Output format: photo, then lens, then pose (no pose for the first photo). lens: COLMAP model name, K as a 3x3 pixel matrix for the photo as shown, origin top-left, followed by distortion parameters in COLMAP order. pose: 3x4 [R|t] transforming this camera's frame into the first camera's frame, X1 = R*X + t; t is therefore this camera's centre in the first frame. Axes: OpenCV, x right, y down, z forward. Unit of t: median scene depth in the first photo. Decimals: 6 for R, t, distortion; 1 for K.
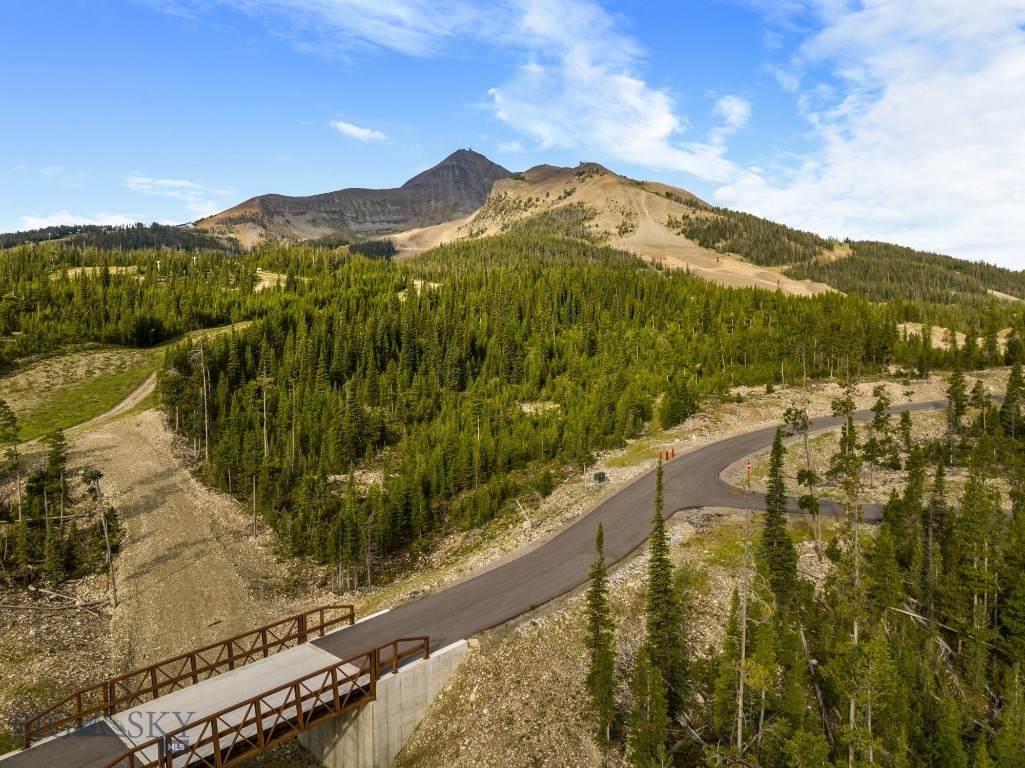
lens RADIAL K [[721.4, 0, 513.8], [0, 721.4, 384.3], [0, 0, 1]] dist [-0.037212, 0.001979]
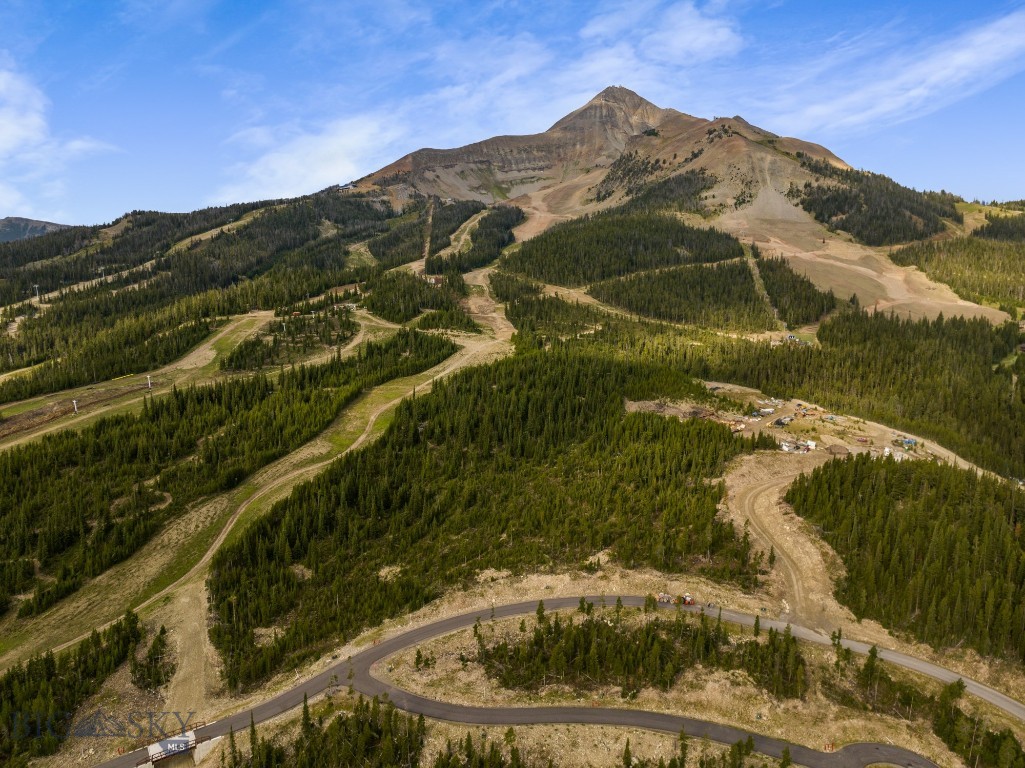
lens RADIAL K [[721.4, 0, 513.0], [0, 721.4, 384.3], [0, 0, 1]] dist [-0.037212, 0.001979]
pose [[0.973561, 0.041379, -0.224650, 0.074455], [-0.015169, 0.992996, 0.117168, -0.067856], [0.227925, -0.110662, 0.967370, -0.075303]]
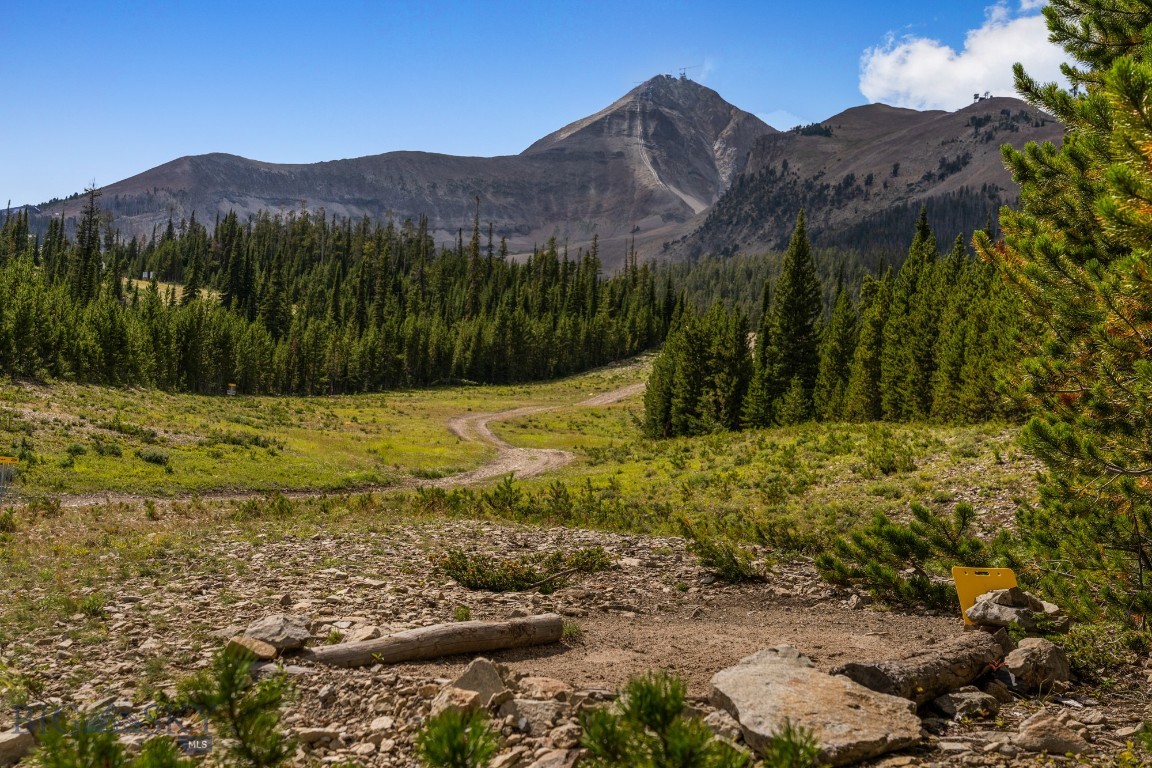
lens RADIAL K [[1638.6, 0, 567.1], [0, 1638.6, 392.3], [0, 0, 1]] dist [0.037403, 0.000000]
pose [[0.993124, 0.048725, -0.106449, -0.035353], [-0.063025, 0.988785, -0.135397, -0.008810], [0.098658, 0.141175, 0.985056, 0.121973]]
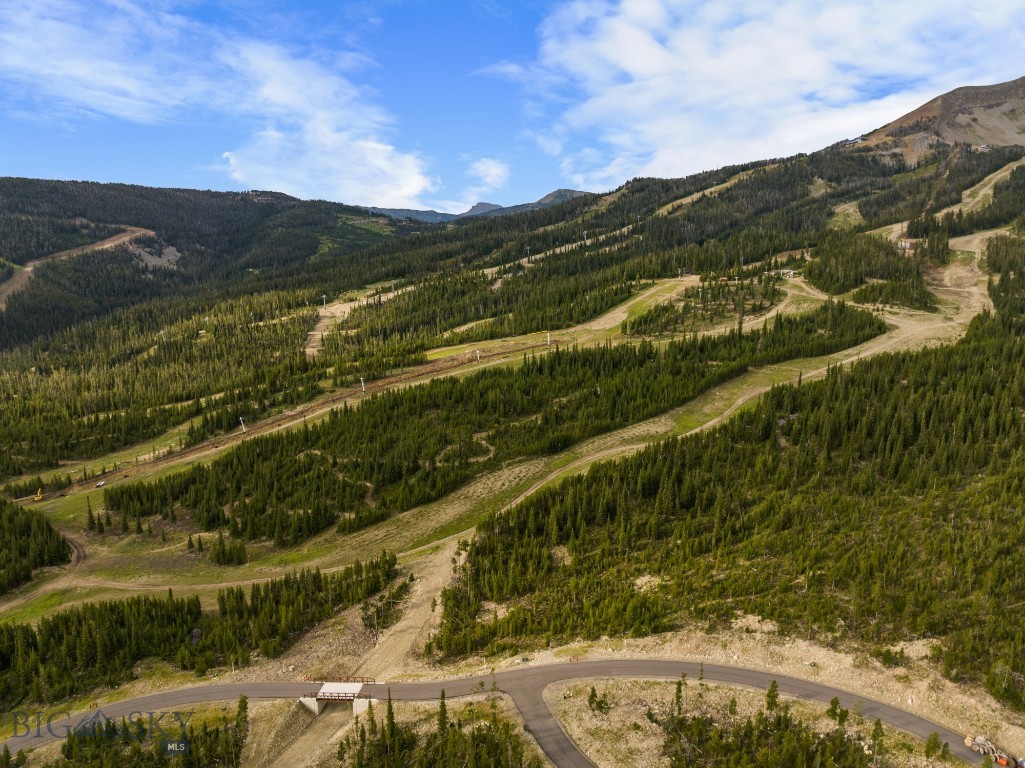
lens RADIAL K [[721.4, 0, 511.7], [0, 721.4, 380.6], [0, 0, 1]] dist [-0.037212, 0.001979]
pose [[0.609233, 0.153926, -0.777909, 0.103478], [-0.025526, 0.984278, 0.174769, -0.069173], [0.792581, -0.086618, 0.603584, -0.024947]]
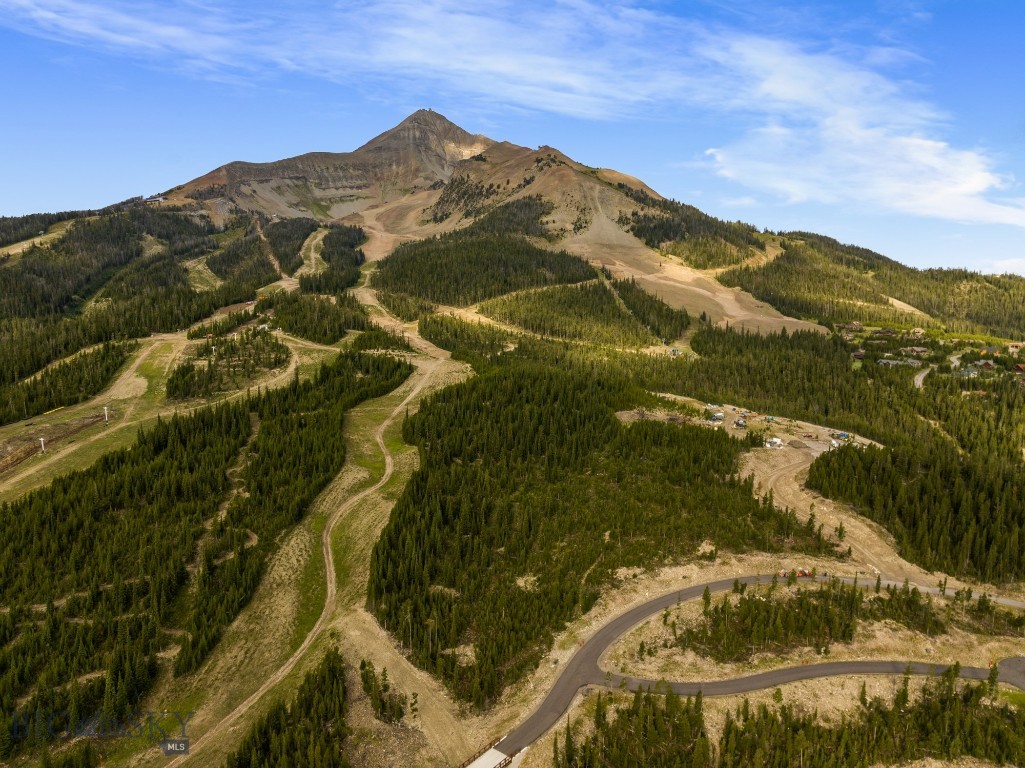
lens RADIAL K [[721.4, 0, 514.1], [0, 721.4, 380.5], [0, 0, 1]] dist [-0.037212, 0.001979]
pose [[0.997981, 0.002708, 0.063460, -0.012620], [-0.007966, 0.996538, 0.082754, -0.067170], [-0.063017, -0.083092, 0.994547, -0.095419]]
